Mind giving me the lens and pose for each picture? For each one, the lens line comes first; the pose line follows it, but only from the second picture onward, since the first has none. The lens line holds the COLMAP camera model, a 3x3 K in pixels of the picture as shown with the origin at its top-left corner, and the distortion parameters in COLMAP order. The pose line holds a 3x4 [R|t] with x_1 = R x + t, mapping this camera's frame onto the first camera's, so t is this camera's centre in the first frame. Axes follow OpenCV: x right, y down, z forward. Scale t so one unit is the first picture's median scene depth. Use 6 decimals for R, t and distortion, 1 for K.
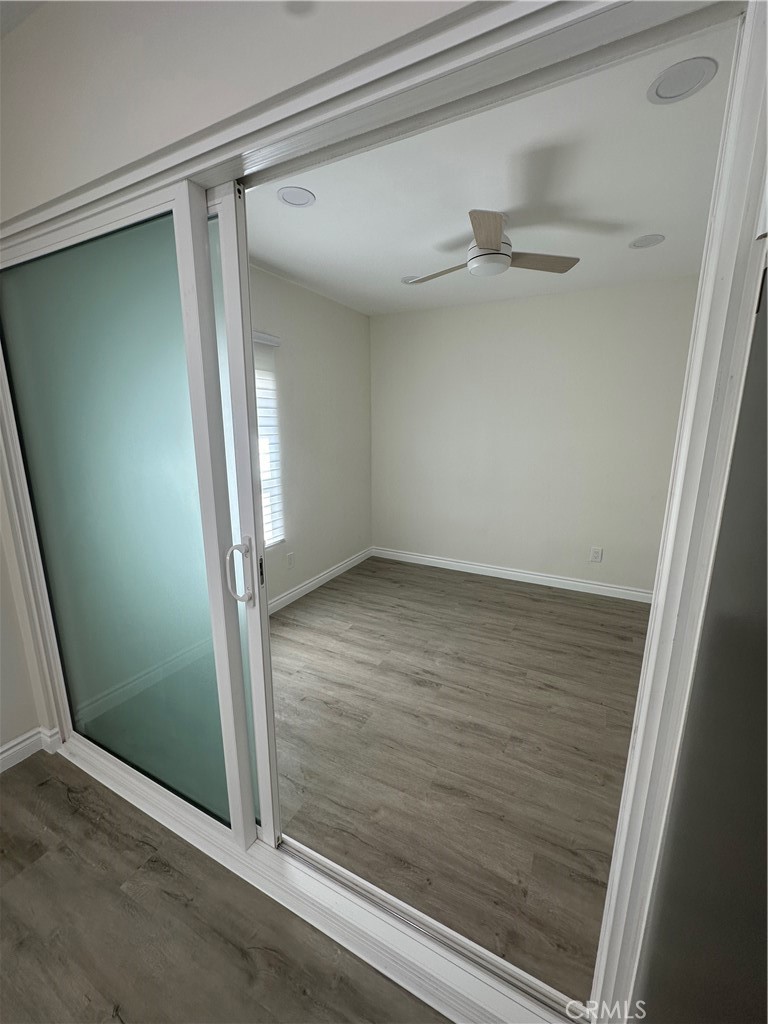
lens RADIAL K [[407.6, 0, 385.6], [0, 407.6, 511.4], [0, 0, 1]] dist [-0.002425, 0.000242]
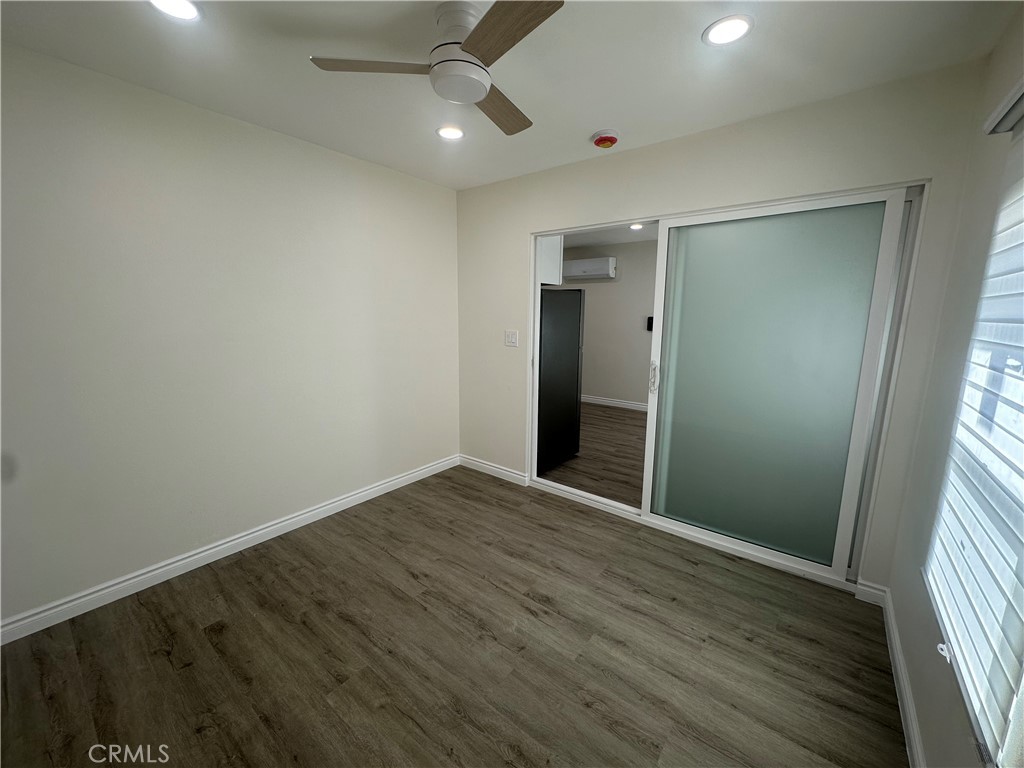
lens RADIAL K [[407.6, 0, 512.5], [0, 407.6, 383.8], [0, 0, 1]] dist [-0.002425, 0.000242]
pose [[-0.981141, -0.045231, 0.187927, 0.011619], [0.028502, 0.927754, 0.372101, -0.393839], [-0.191180, 0.370440, -0.908969, 1.853934]]
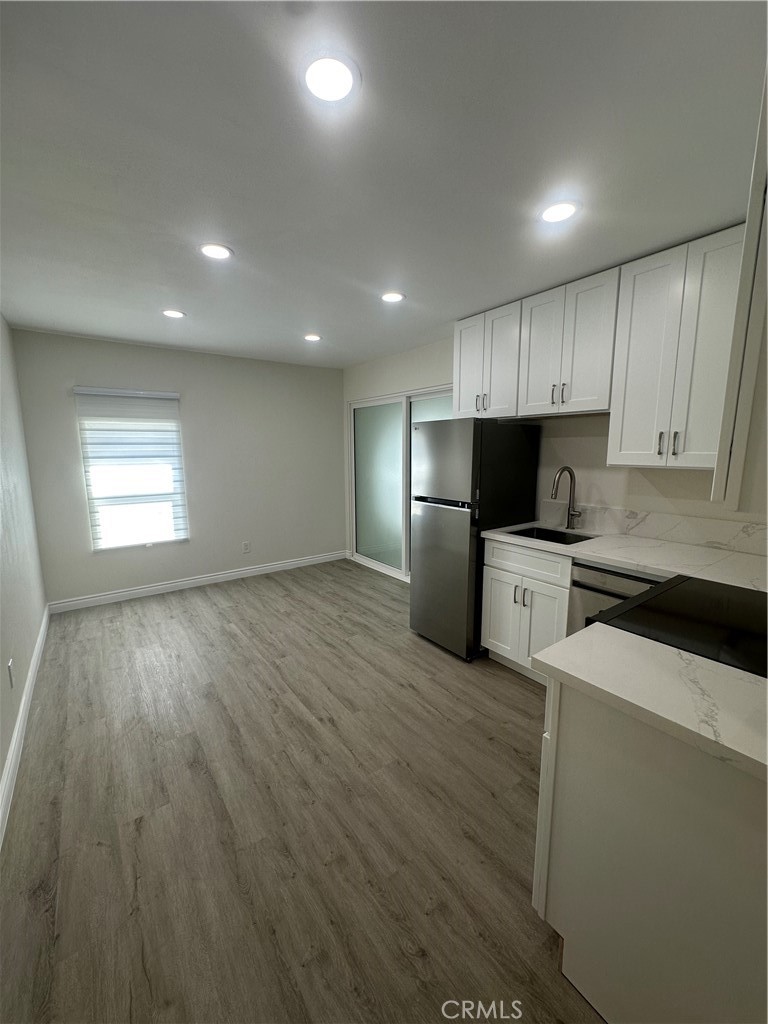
lens RADIAL K [[407.6, 0, 384.8], [0, 407.6, 510.1], [0, 0, 1]] dist [-0.002425, 0.000242]
pose [[0.893323, 0.052875, -0.446294, 0.635814], [-0.080646, 0.995795, -0.043447, 0.303276], [0.442120, 0.074804, 0.893831, -1.377916]]
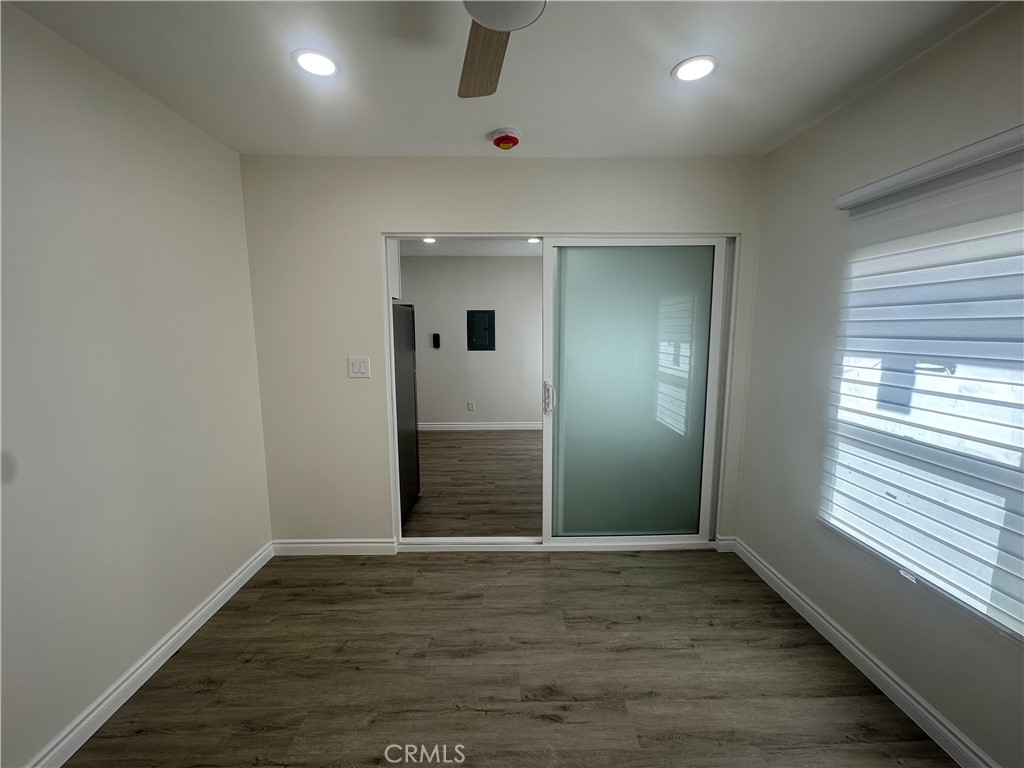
lens RADIAL K [[407.6, 0, 511.2], [0, 407.6, 384.4], [0, 0, 1]] dist [-0.002425, 0.000242]
pose [[-0.880251, 0.062217, -0.470412, 0.500958], [-0.100938, 0.944126, 0.313748, -0.341272], [0.463649, 0.323659, -0.824788, 1.555209]]
